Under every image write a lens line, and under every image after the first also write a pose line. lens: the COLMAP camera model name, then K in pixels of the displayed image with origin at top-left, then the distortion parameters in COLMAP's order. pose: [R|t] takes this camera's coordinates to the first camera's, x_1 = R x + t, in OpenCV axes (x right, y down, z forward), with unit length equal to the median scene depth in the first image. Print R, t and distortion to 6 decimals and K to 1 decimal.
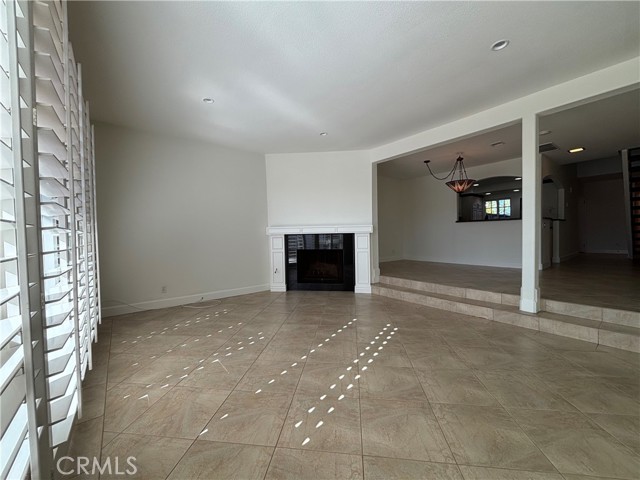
lens RADIAL K [[257.8, 0, 323.8], [0, 257.8, 237.5], [0, 0, 1]] dist [0.000674, 0.000187]
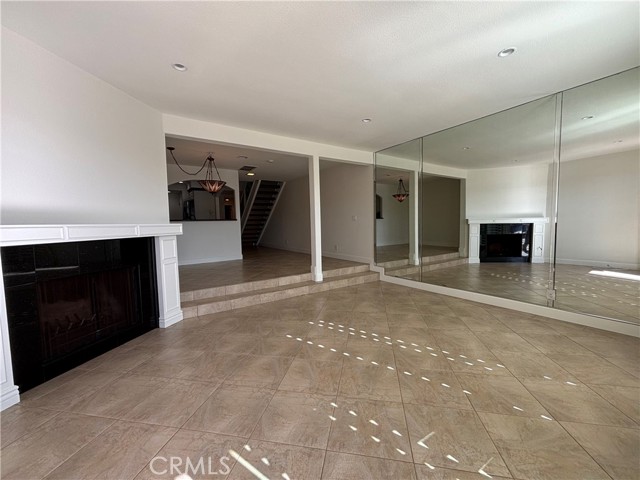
lens RADIAL K [[257.8, 0, 318.4], [0, 257.8, 241.8], [0, 0, 1]] dist [0.000674, 0.000187]
pose [[0.097270, -0.046666, 0.994163, -0.553895], [0.049054, 0.997911, 0.042042, -0.007941], [-0.994048, 0.044678, 0.099356, 0.647107]]
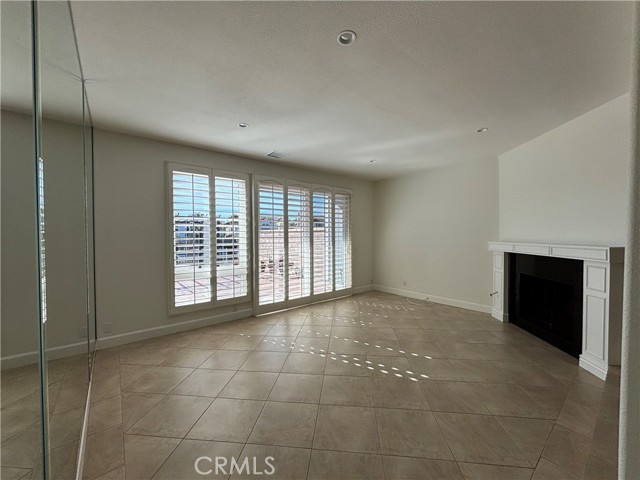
lens RADIAL K [[257.8, 0, 320.3], [0, 257.8, 236.6], [0, 0, 1]] dist [0.000674, 0.000187]
pose [[0.012114, 0.020935, -0.999707, 0.790083], [-0.015397, 0.999666, 0.020747, -0.081609], [0.999808, 0.015142, 0.012433, 0.498353]]
